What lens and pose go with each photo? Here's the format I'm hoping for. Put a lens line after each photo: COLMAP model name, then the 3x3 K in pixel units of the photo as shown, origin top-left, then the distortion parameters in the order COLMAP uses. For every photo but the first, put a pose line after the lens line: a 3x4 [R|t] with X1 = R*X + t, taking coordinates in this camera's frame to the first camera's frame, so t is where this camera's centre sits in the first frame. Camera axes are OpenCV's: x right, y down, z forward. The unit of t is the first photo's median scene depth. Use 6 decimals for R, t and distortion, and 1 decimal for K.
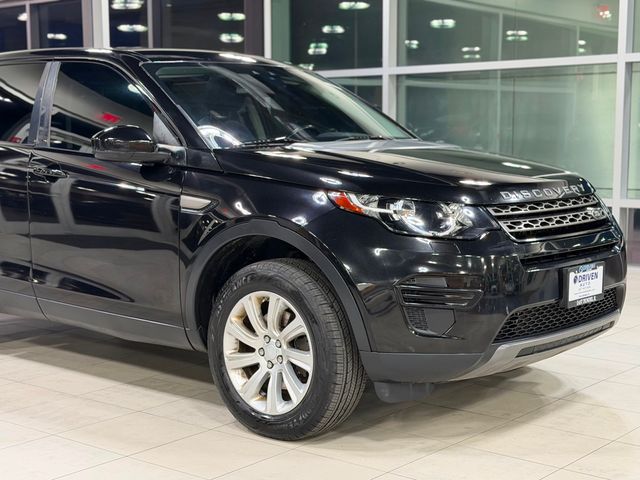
lens RADIAL K [[1035.1, 0, 320.0], [0, 1035.1, 240.0], [0, 0, 1]] dist [0.018645, 0.054447]
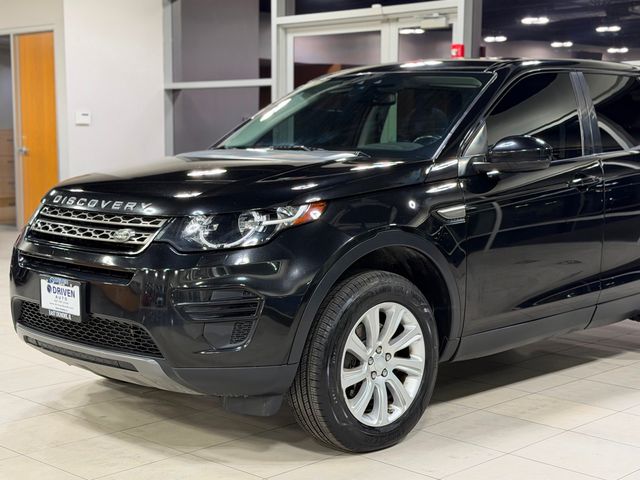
lens RADIAL K [[1039.6, 0, 320.0], [0, 1039.6, 240.0], [0, 0, 1]] dist [0.075123, -0.009970]
pose [[-0.069532, 0.101521, -0.992401, 1.200043], [-0.110545, 0.987897, 0.108806, -0.144491], [0.991436, 0.117270, -0.057467, 1.279313]]
